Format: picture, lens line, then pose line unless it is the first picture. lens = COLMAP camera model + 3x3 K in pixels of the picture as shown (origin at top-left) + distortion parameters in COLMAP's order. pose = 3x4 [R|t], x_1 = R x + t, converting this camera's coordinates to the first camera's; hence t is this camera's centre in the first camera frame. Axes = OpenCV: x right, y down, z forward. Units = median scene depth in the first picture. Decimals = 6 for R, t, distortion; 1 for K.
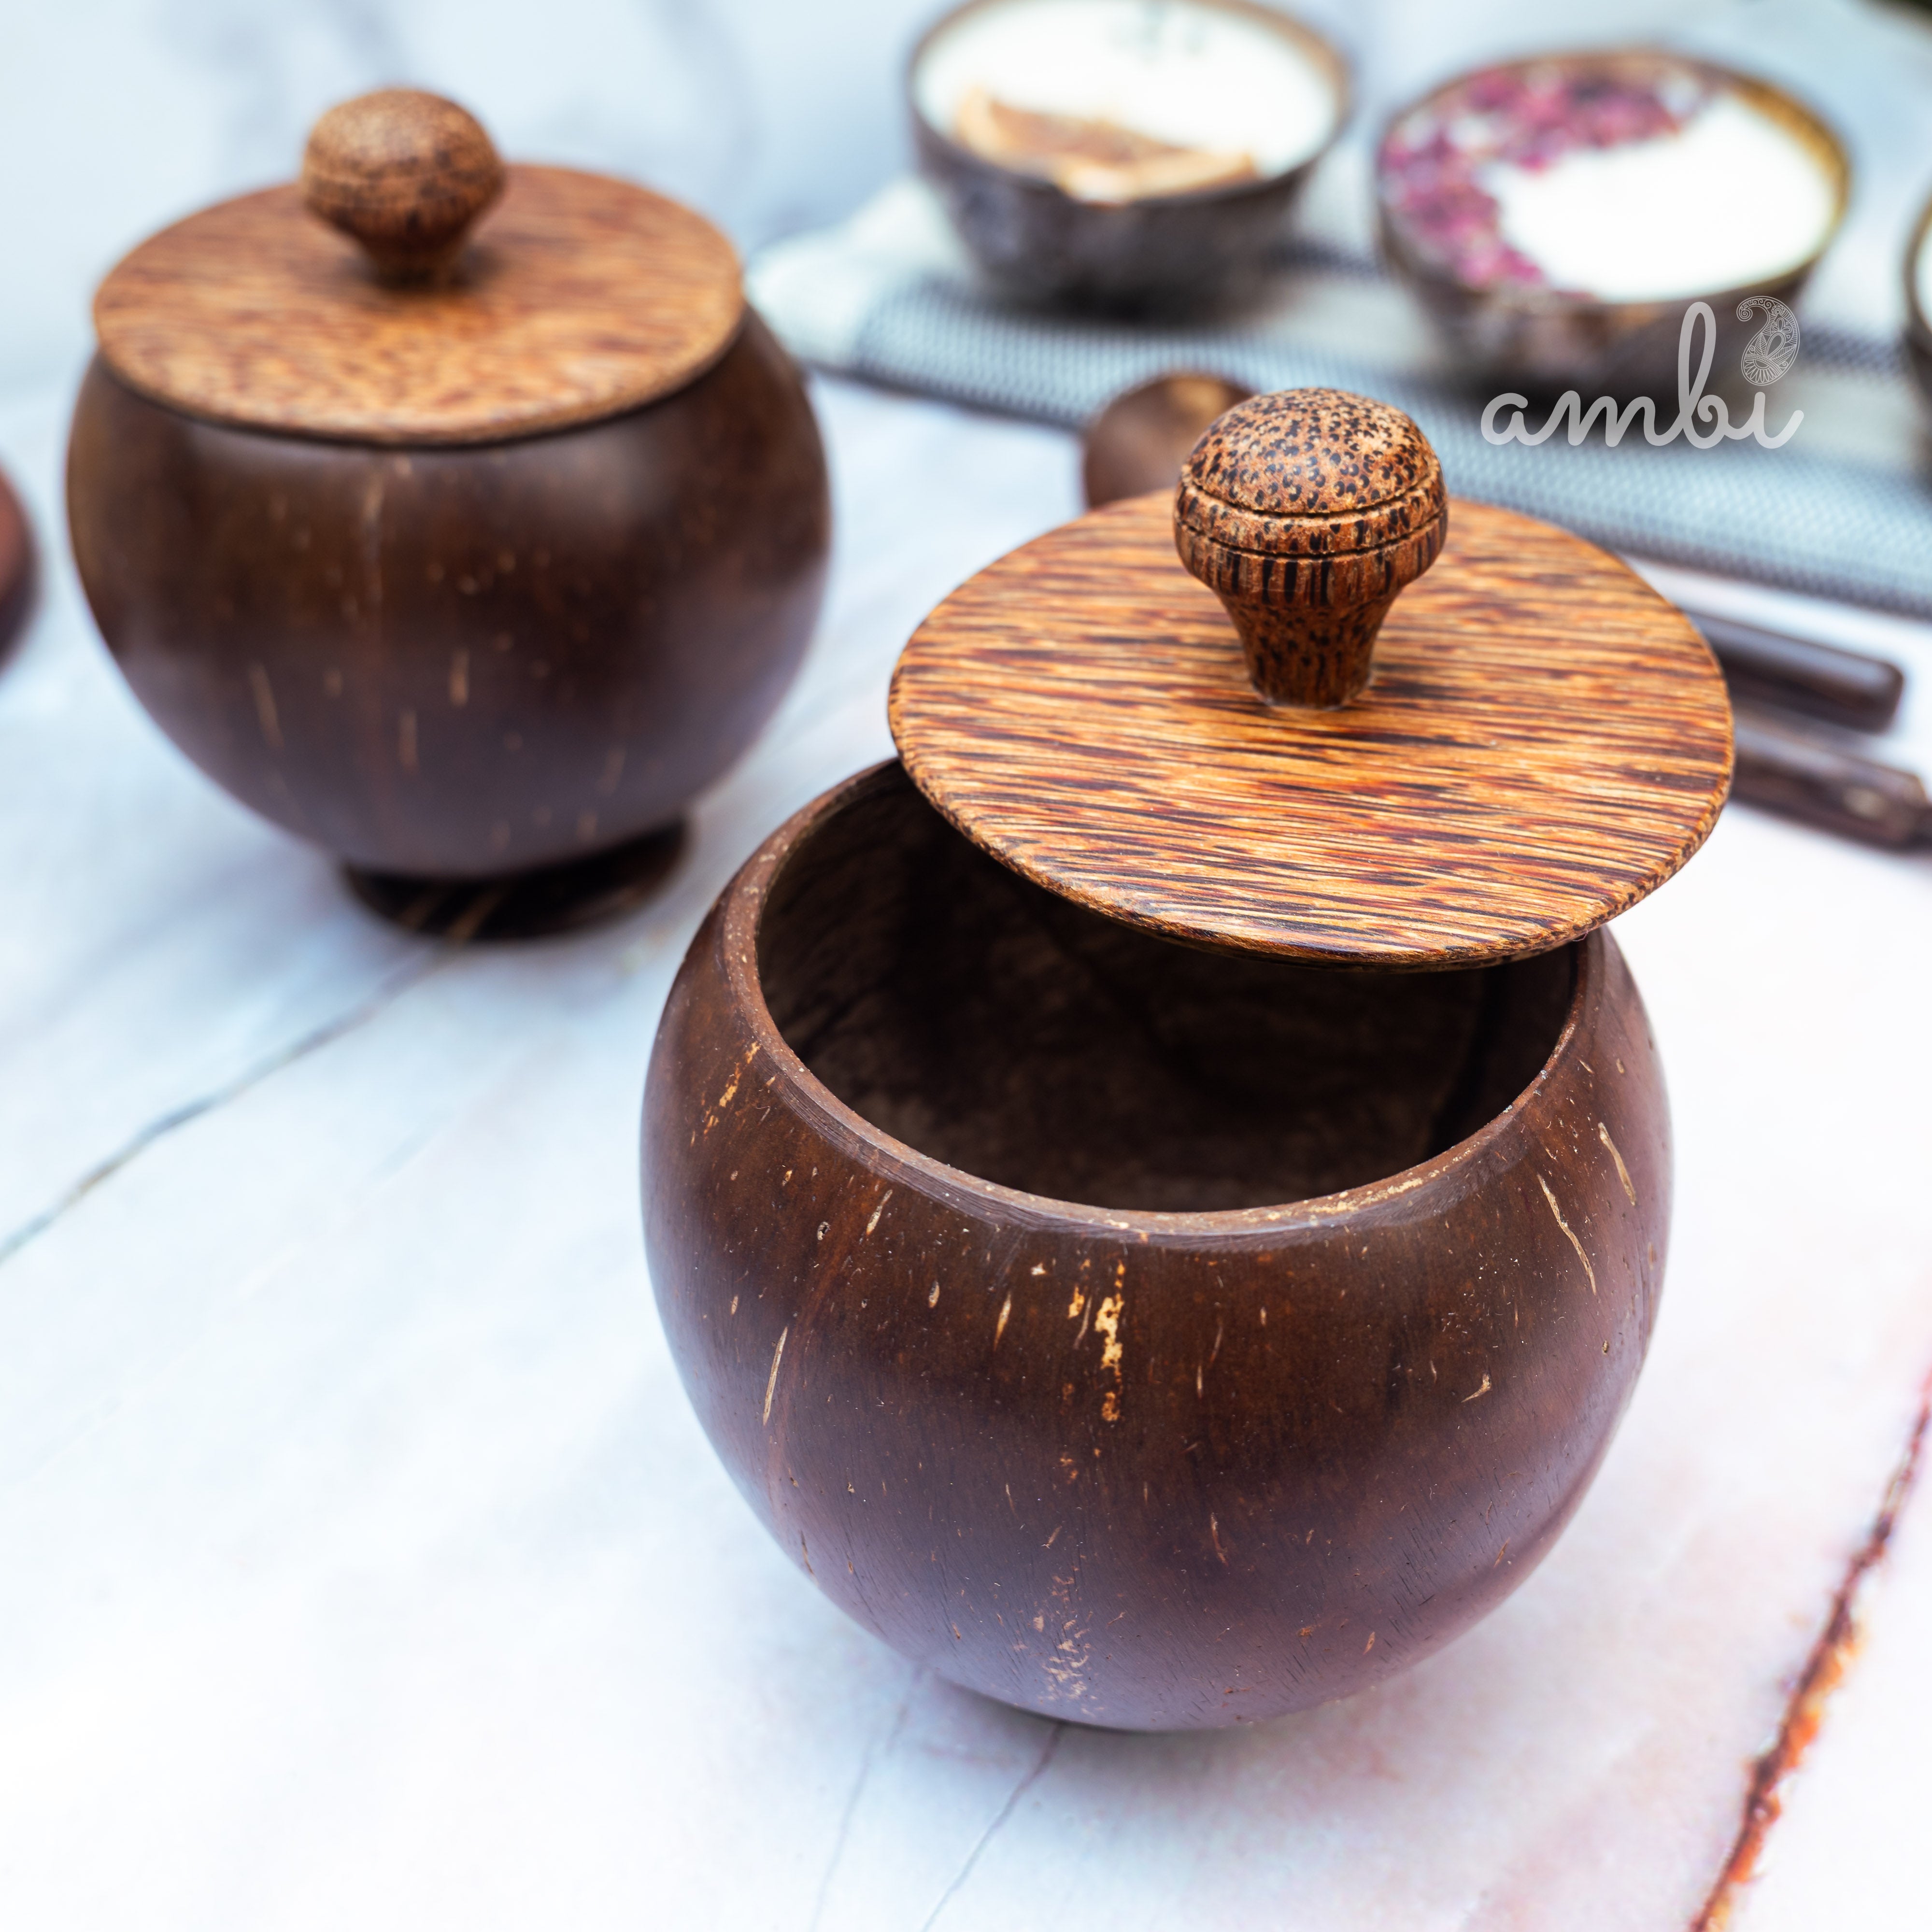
lens RADIAL K [[2510.6, 0, 966.0], [0, 2510.6, 966.0], [0, 0, 1]] dist [0.003728, 0.003101]
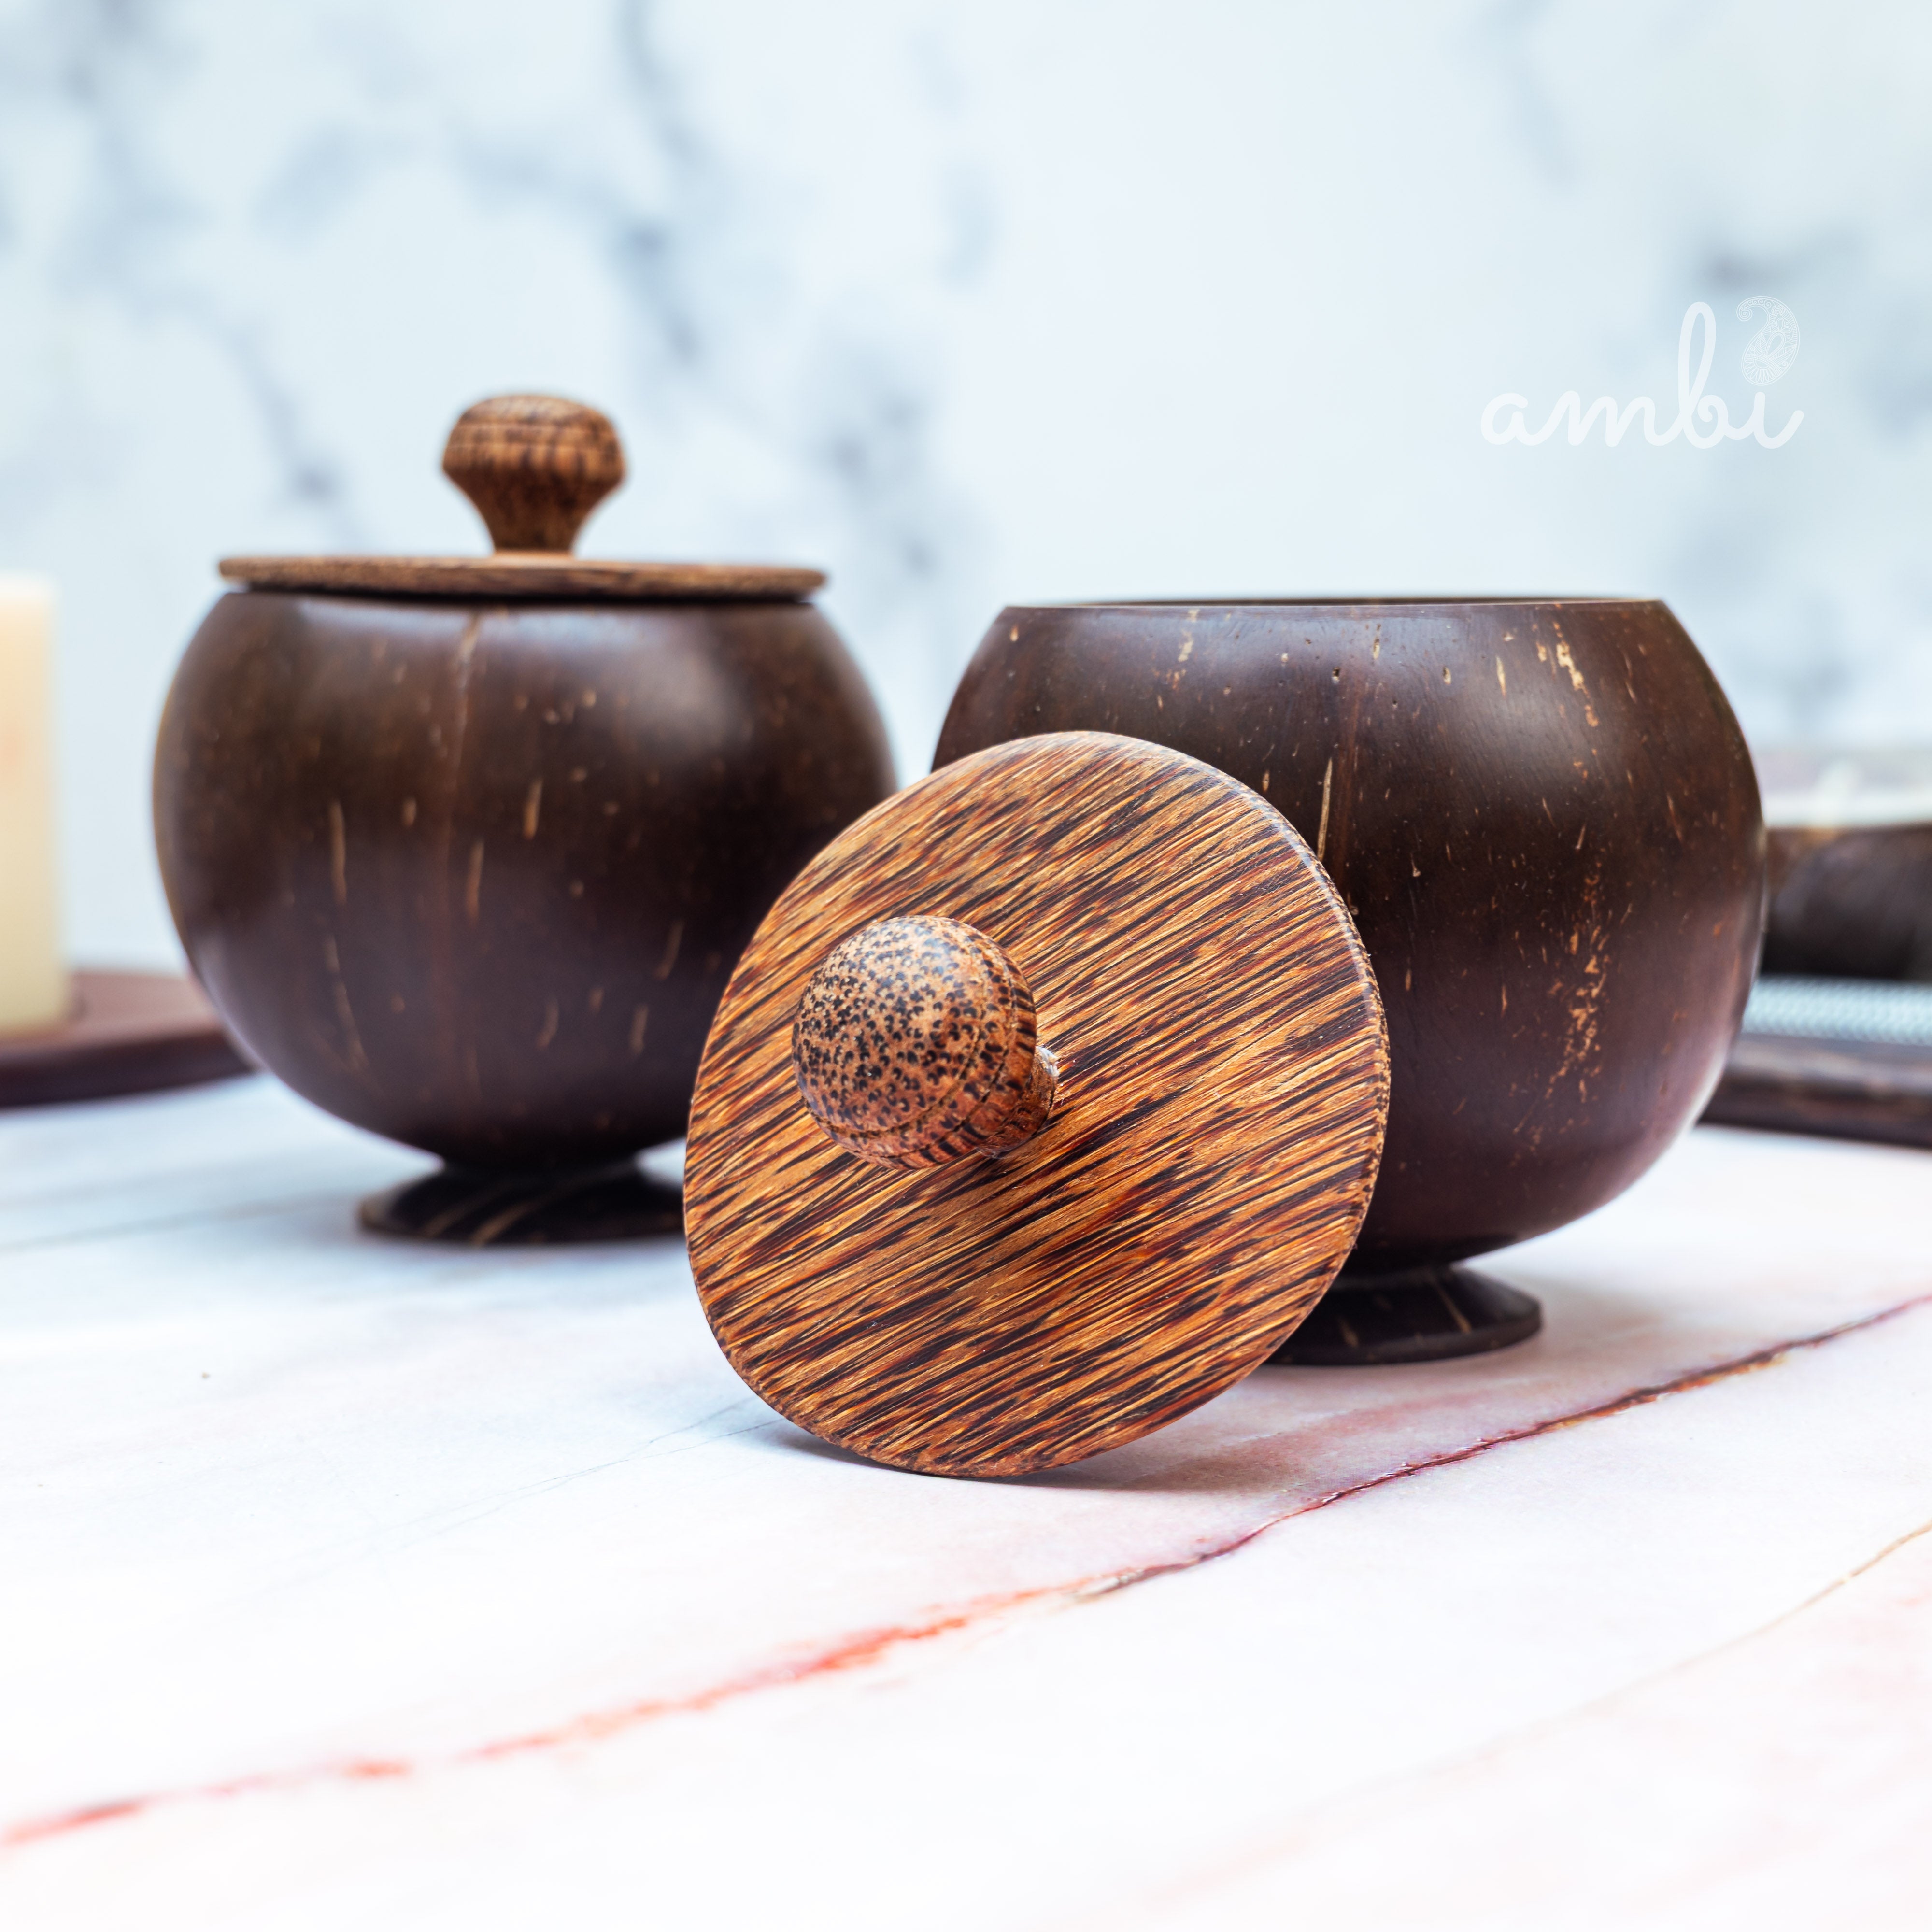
lens RADIAL K [[3538.6, 0, 940.3], [0, 3538.6, 966.1], [0, 0, 1]] dist [-0.000475, -0.062800]
pose [[0.762590, -0.630288, -0.145579, 0.398428], [0.642639, 0.712418, 0.281915, -0.644239], [-0.073974, -0.308540, 0.948330, -0.437967]]
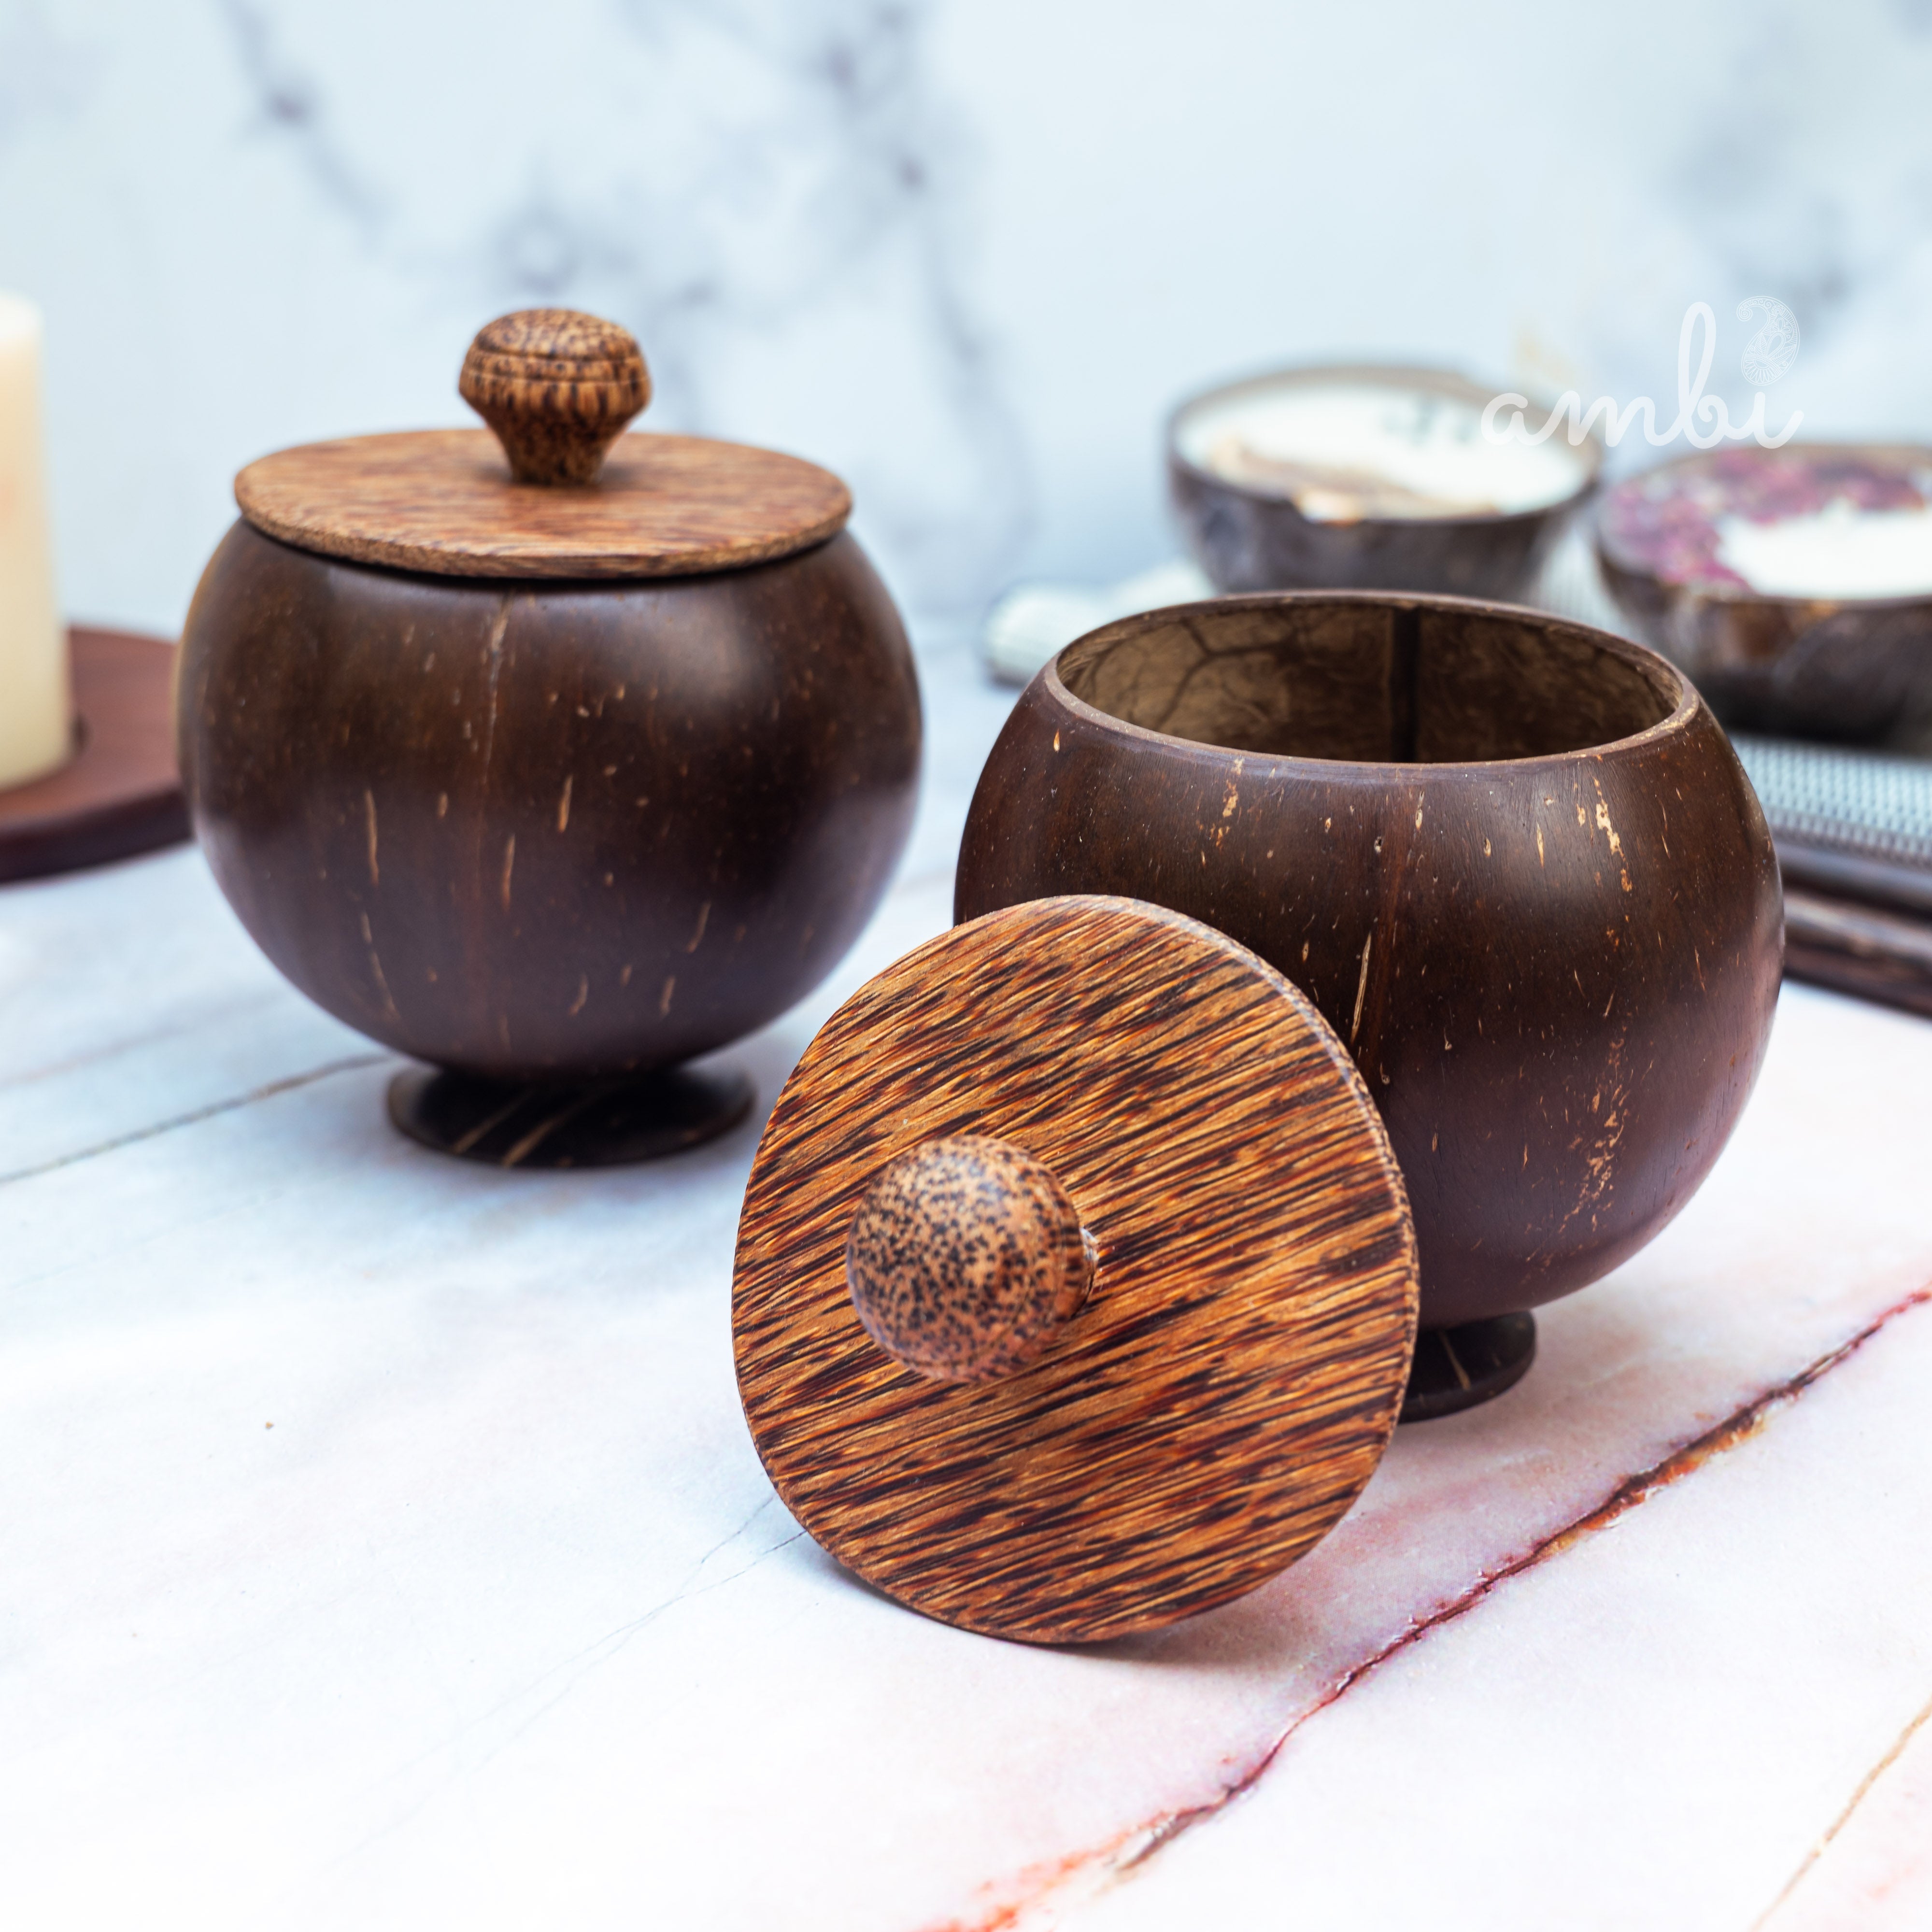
lens RADIAL K [[3538.6, 0, 940.3], [0, 3538.6, 966.1], [0, 0, 1]] dist [-0.000475, -0.062800]
pose [[0.776710, -0.568230, -0.271729, 0.650621], [0.624015, 0.635582, 0.454577, -1.018124], [-0.085598, -0.522637, 0.848247, -0.273550]]
